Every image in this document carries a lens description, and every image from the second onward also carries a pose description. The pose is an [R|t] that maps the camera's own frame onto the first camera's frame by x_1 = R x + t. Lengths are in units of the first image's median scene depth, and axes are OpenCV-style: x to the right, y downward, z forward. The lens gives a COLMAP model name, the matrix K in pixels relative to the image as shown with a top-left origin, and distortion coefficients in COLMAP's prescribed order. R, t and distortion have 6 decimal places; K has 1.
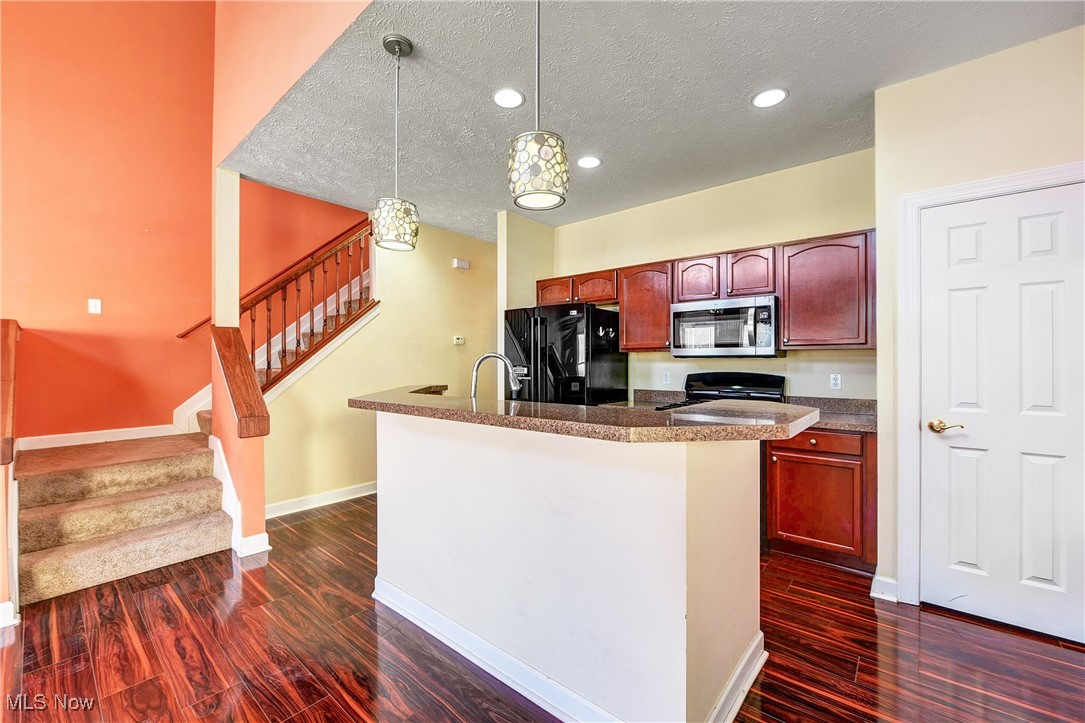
lens RADIAL K [[437.6, 0, 543.3], [0, 437.6, 359.7], [0, 0, 1]] dist [-0.002529, -0.000699]
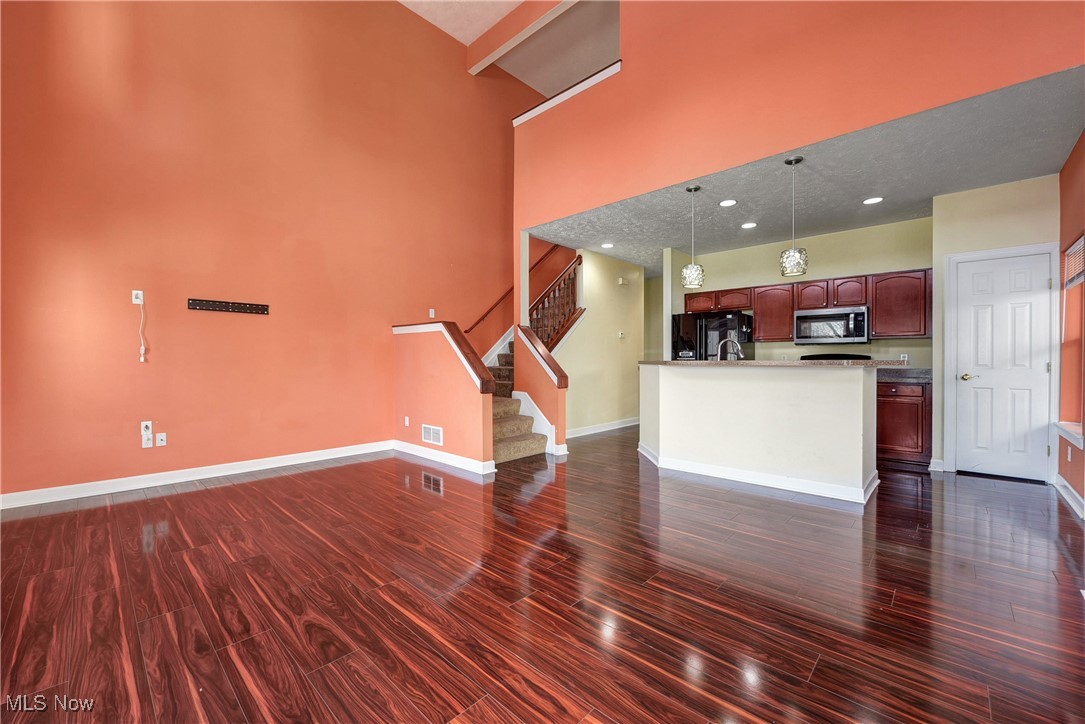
lens RADIAL K [[437.6, 0, 548.3], [0, 437.6, 361.7], [0, 0, 1]] dist [-0.002529, -0.000699]
pose [[0.998608, 0.001026, -0.052727, -0.594203], [-0.000625, 0.999971, 0.007604, 0.052388], [0.052734, -0.007561, 0.998580, -0.724264]]
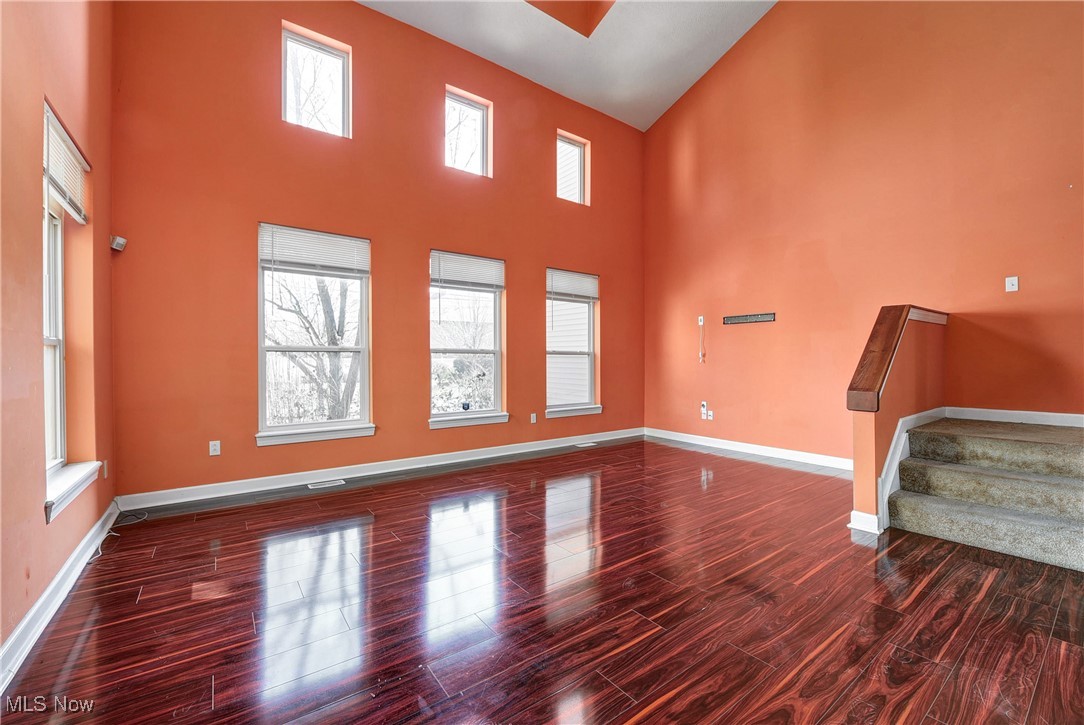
lens RADIAL K [[437.2, 0, 536.6], [0, 437.2, 362.3], [0, 0, 1]] dist [-0.002529, -0.000699]
pose [[-0.242591, 0.001509, -0.970127, 0.231059], [0.005166, 0.999987, 0.000264, 0.058088], [0.970115, -0.004947, -0.242596, 0.229757]]
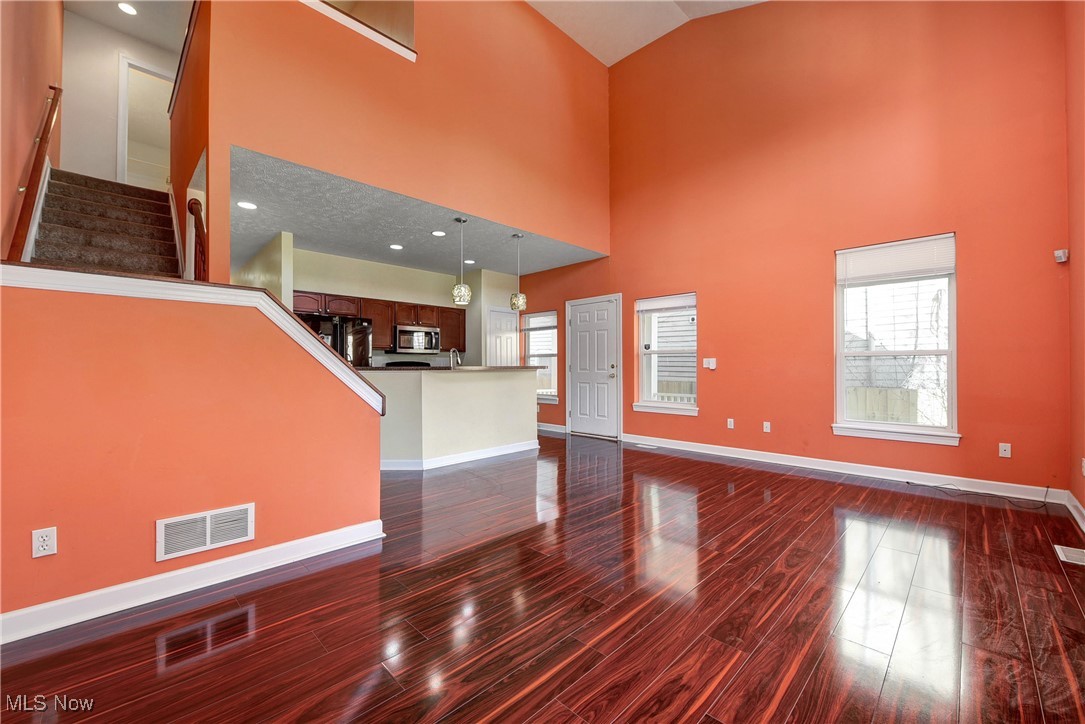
lens RADIAL K [[437.6, 0, 542.2], [0, 437.6, 361.3], [0, 0, 1]] dist [-0.002529, -0.000699]
pose [[0.078178, 0.012211, 0.996865, -1.799762], [-0.001956, 0.999925, -0.012095, 0.059150], [-0.996937, -0.001004, 0.078196, 0.255904]]
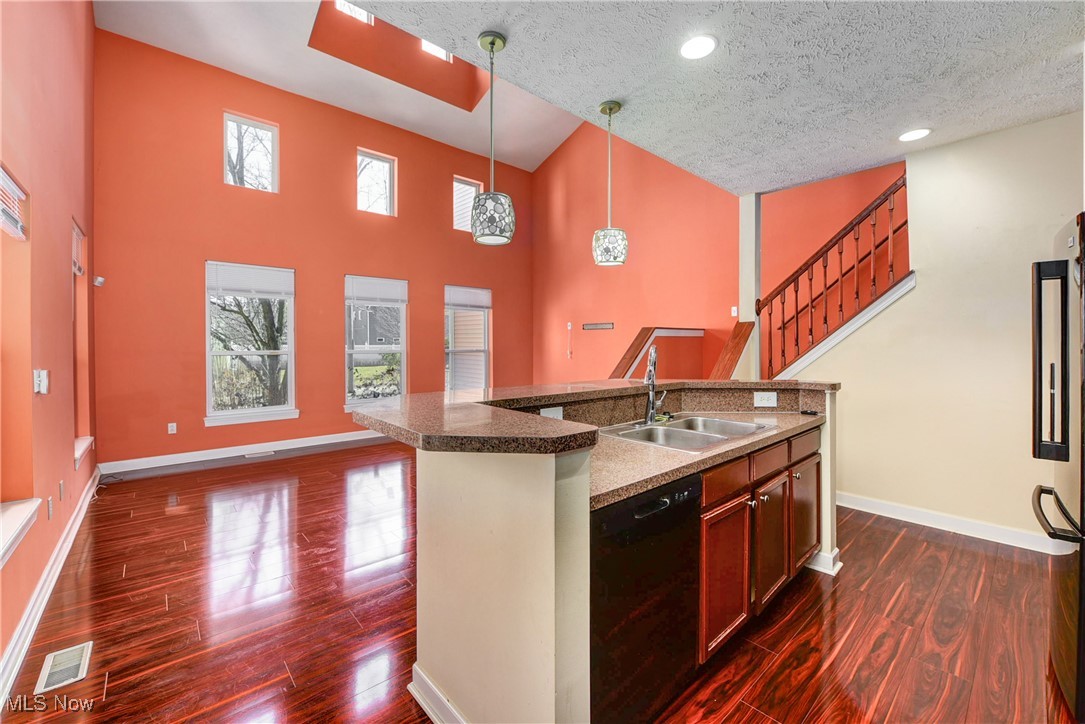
lens RADIAL K [[437.6, 0, 535.5], [0, 437.6, 348.0], [0, 0, 1]] dist [-0.002529, -0.000699]
pose [[-0.158277, 0.007572, -0.987366, 0.667779], [0.005021, 0.999964, 0.006864, -0.013859], [0.987382, -0.003872, -0.158309, 0.671911]]
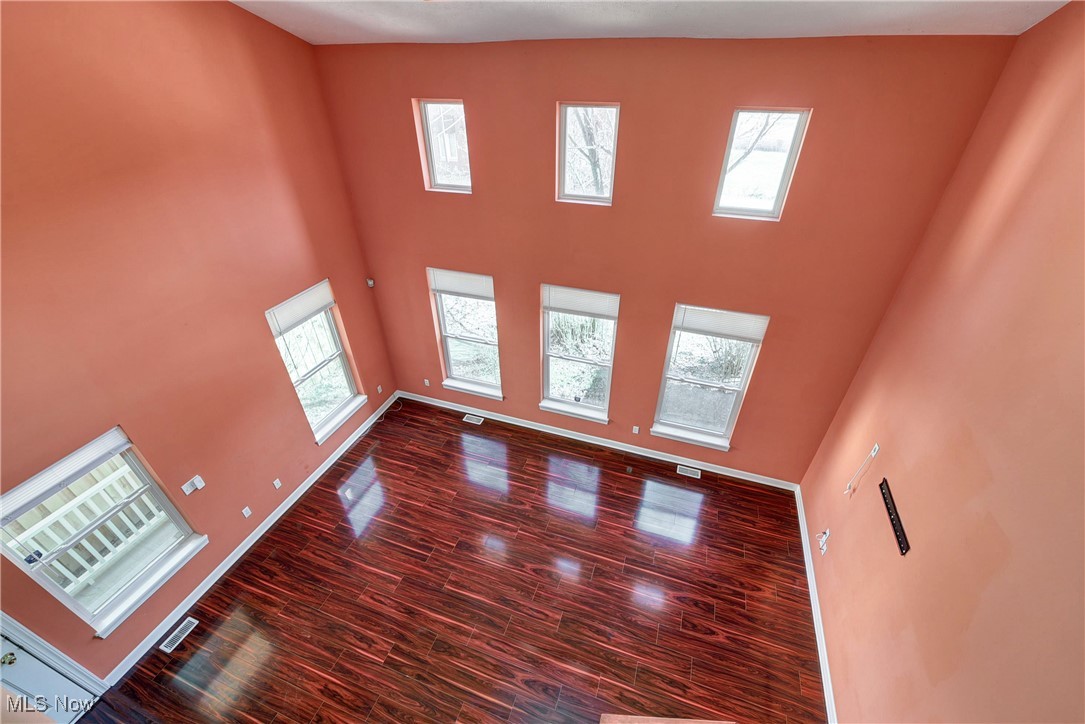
lens RADIAL K [[437.6, 0, 549.5], [0, 437.6, 353.7], [0, 0, 1]] dist [-0.002529, -0.000699]
pose [[-0.931765, 0.201756, -0.301843, -0.646501], [0.002859, 0.835432, 0.549587, -1.051588], [0.363051, 0.511222, -0.779003, 0.971145]]
